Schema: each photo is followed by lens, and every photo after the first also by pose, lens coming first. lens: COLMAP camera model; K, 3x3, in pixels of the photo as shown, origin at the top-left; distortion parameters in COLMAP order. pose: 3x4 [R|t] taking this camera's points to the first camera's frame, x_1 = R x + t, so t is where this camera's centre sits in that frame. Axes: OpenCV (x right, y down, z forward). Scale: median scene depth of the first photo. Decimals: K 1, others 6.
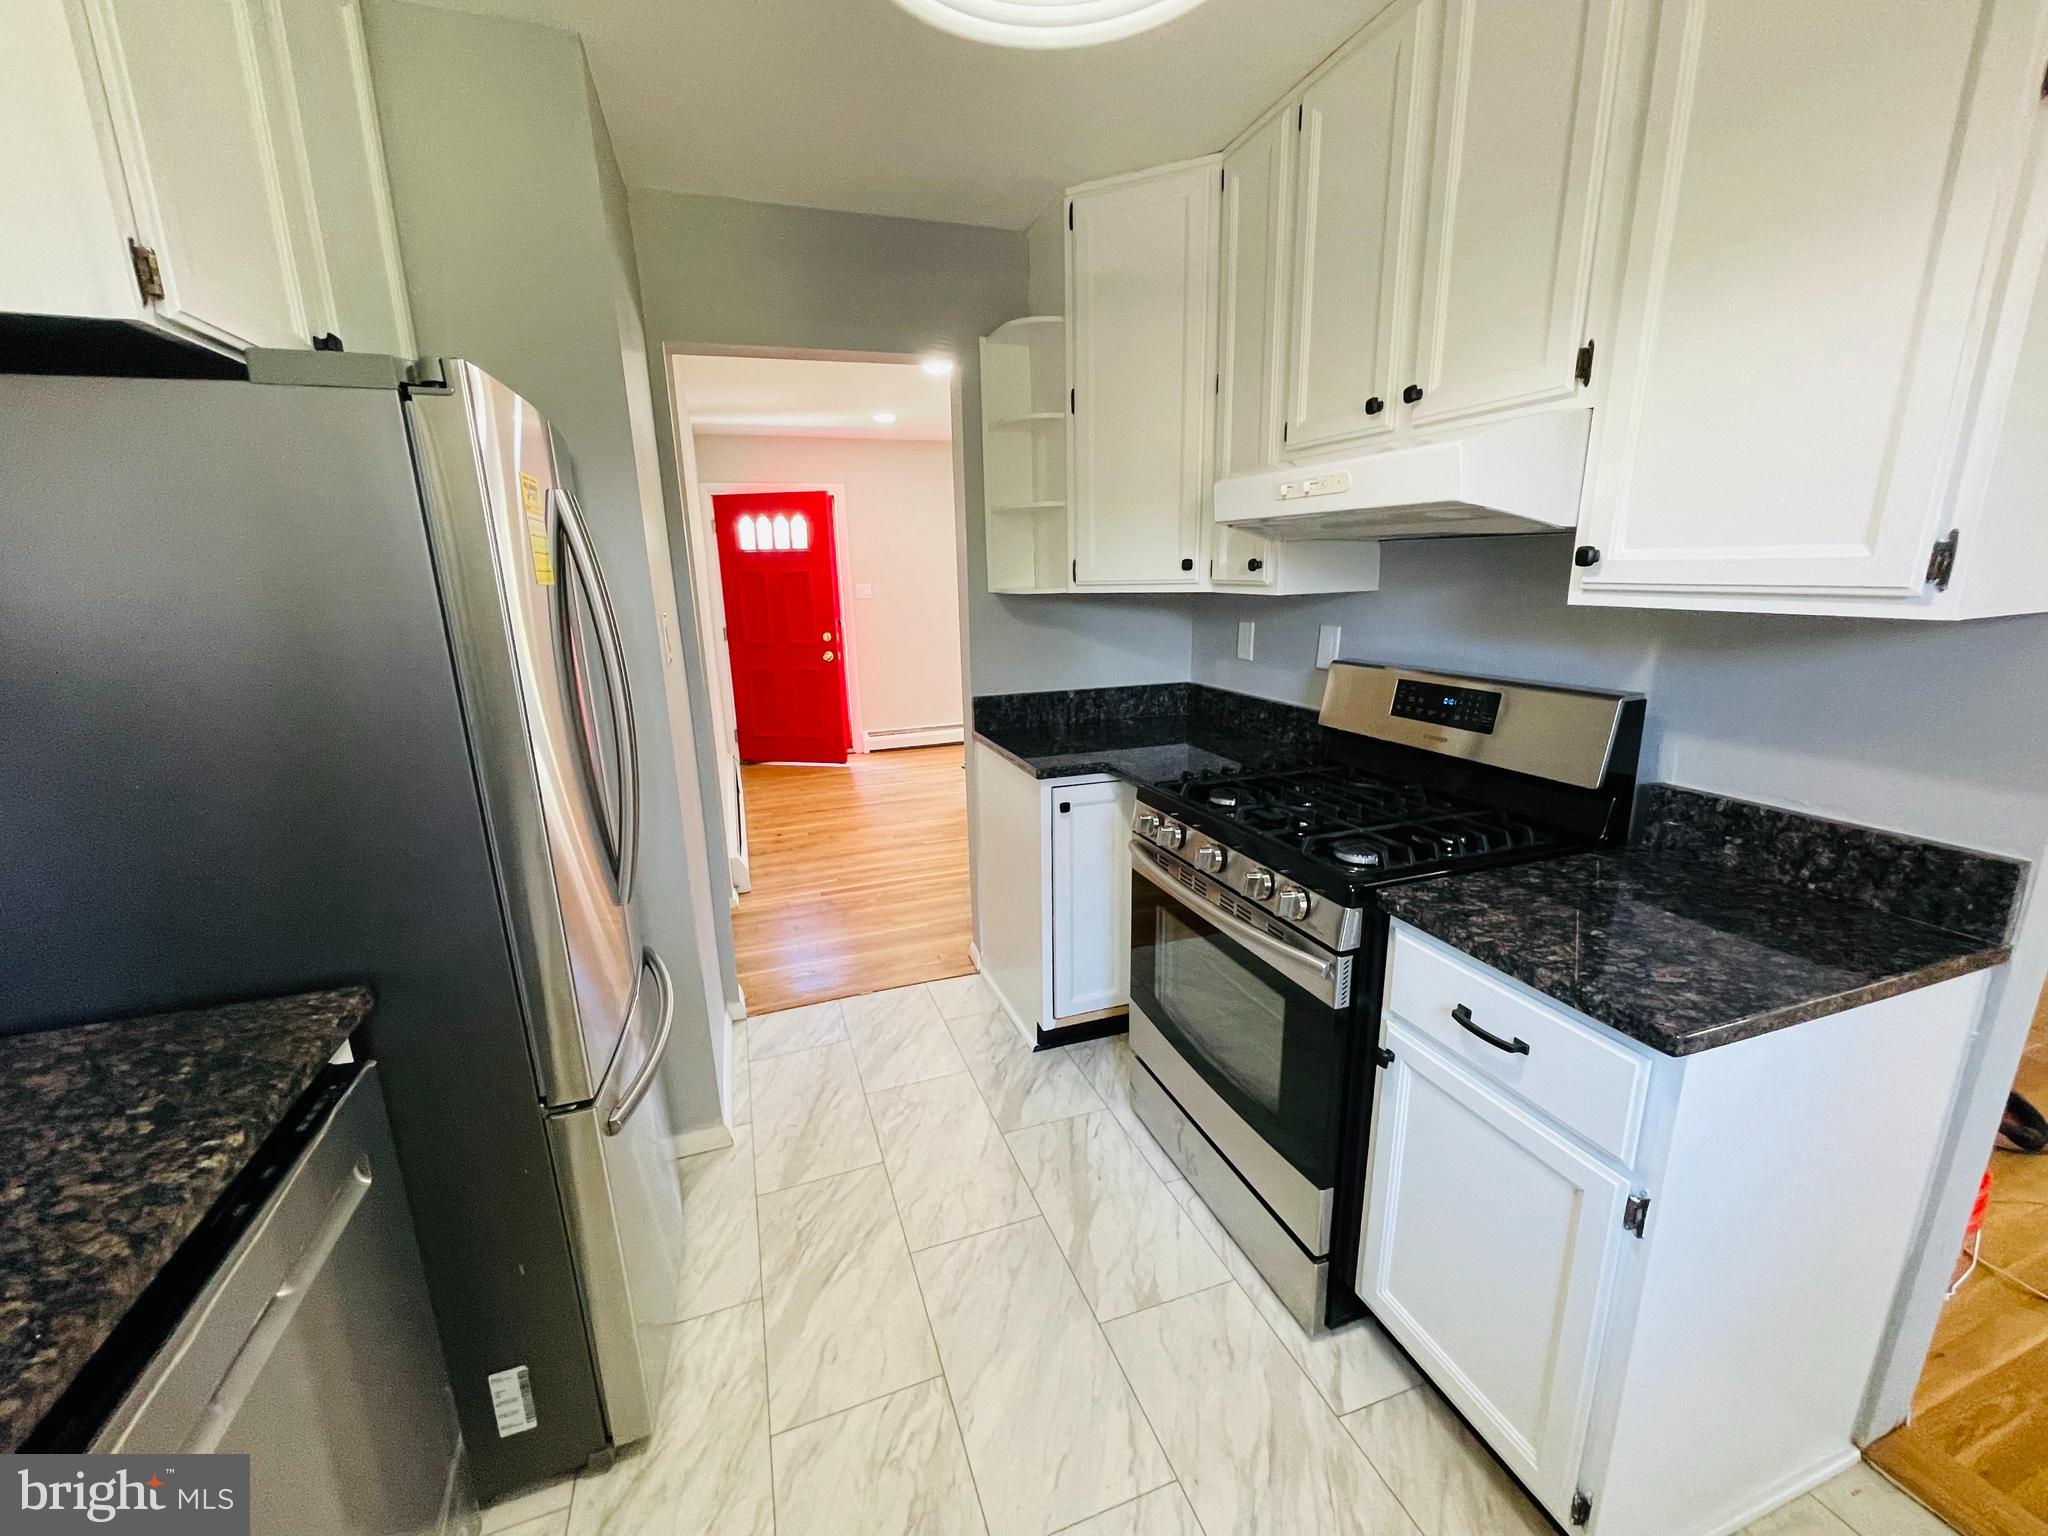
lens RADIAL K [[826.1, 0, 1019.5], [0, 826.1, 775.9], [0, 0, 1]] dist [-0.004248, 0.003040]
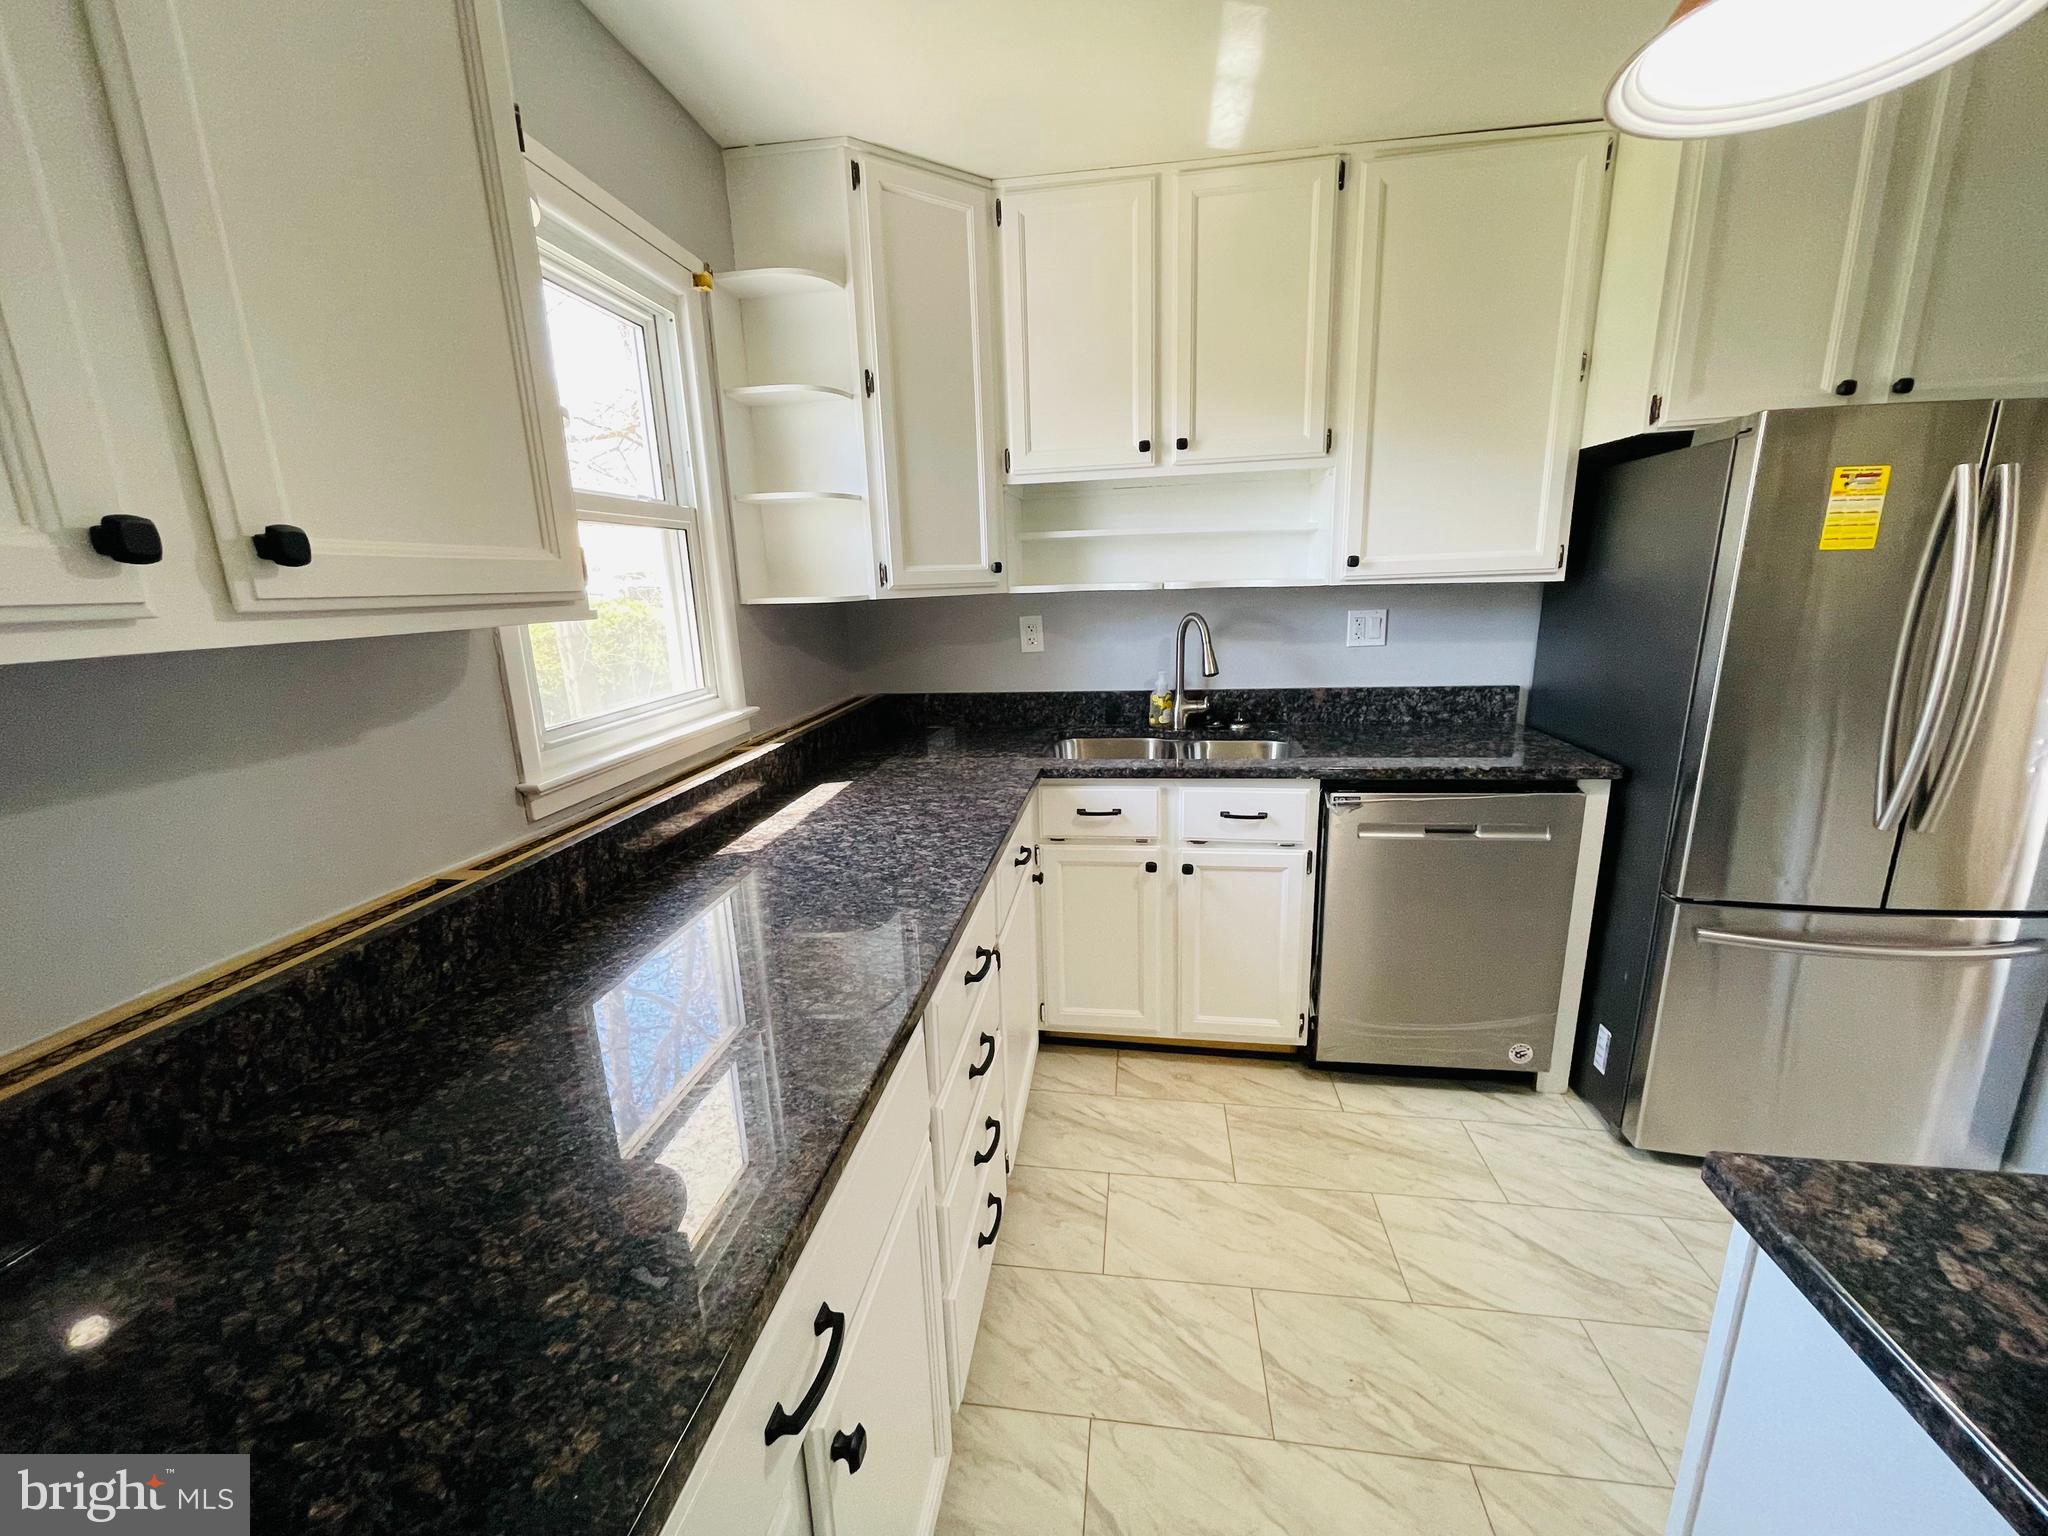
lens RADIAL K [[826.1, 0, 1016.5], [0, 826.1, 772.1], [0, 0, 1]] dist [-0.004248, 0.003040]
pose [[-0.466310, 0.238409, -0.851890, 1.142258], [-0.177729, 0.918115, 0.354228, -0.120648], [0.866584, 0.316586, -0.385754, 0.419034]]
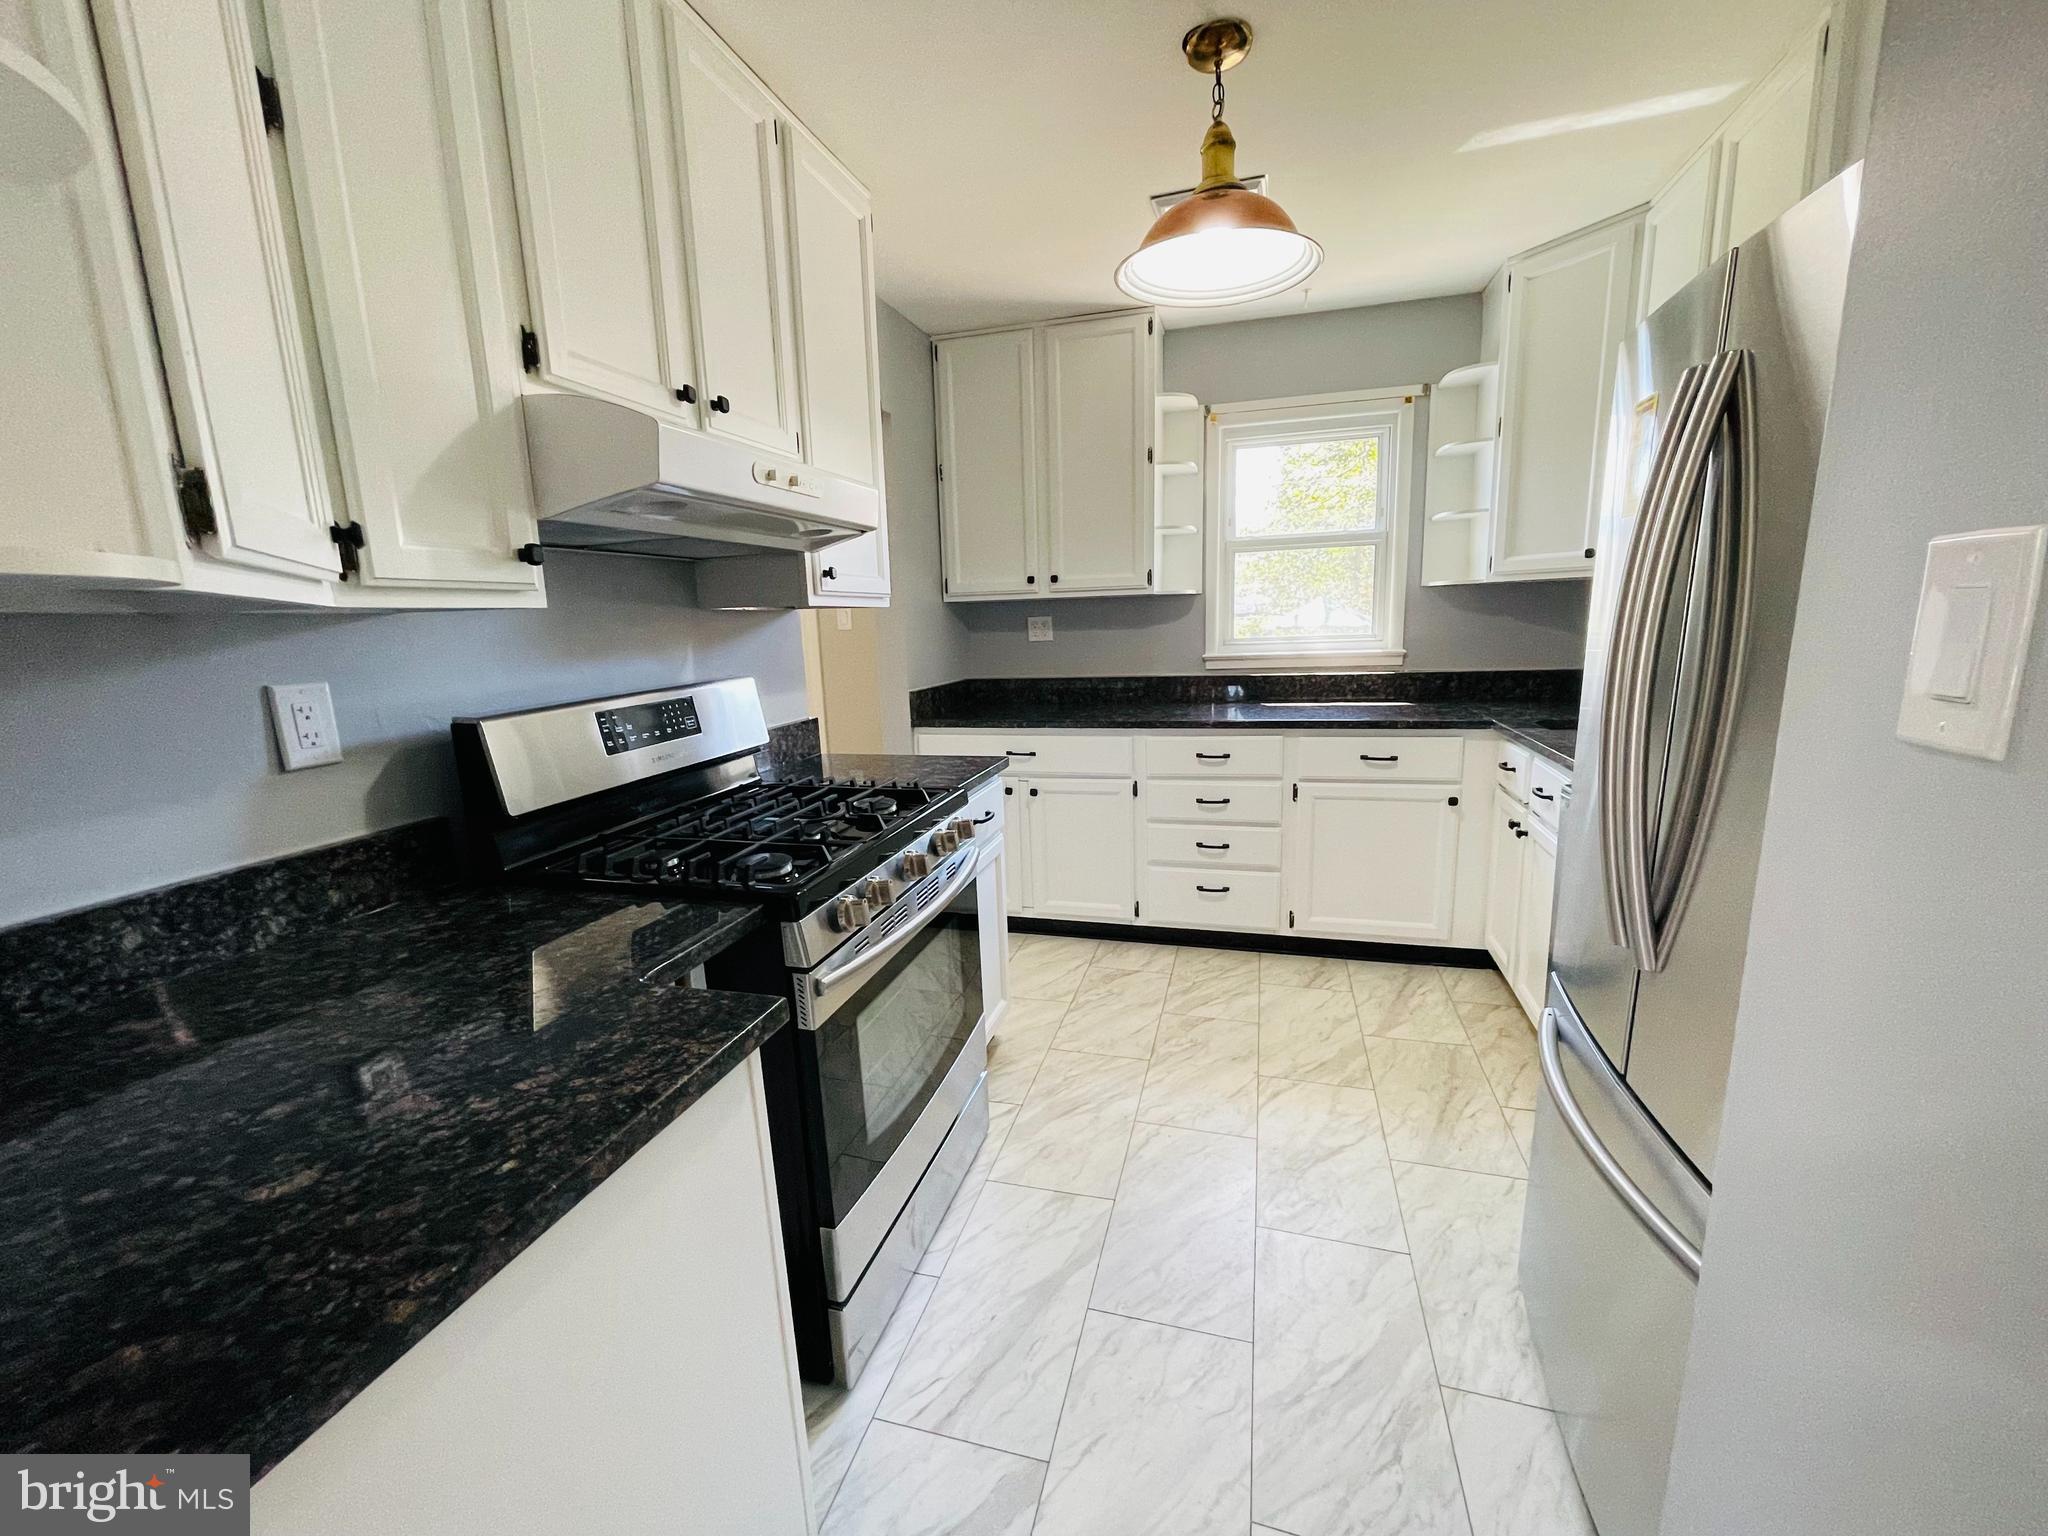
lens RADIAL K [[826.1, 0, 1019.6], [0, 826.1, 766.8], [0, 0, 1]] dist [-0.004248, 0.003040]
pose [[-0.809834, -0.059122, 0.583673, -0.517361], [0.192145, 0.913303, 0.359108, -0.401954], [-0.554301, 0.402967, -0.728264, 1.968636]]
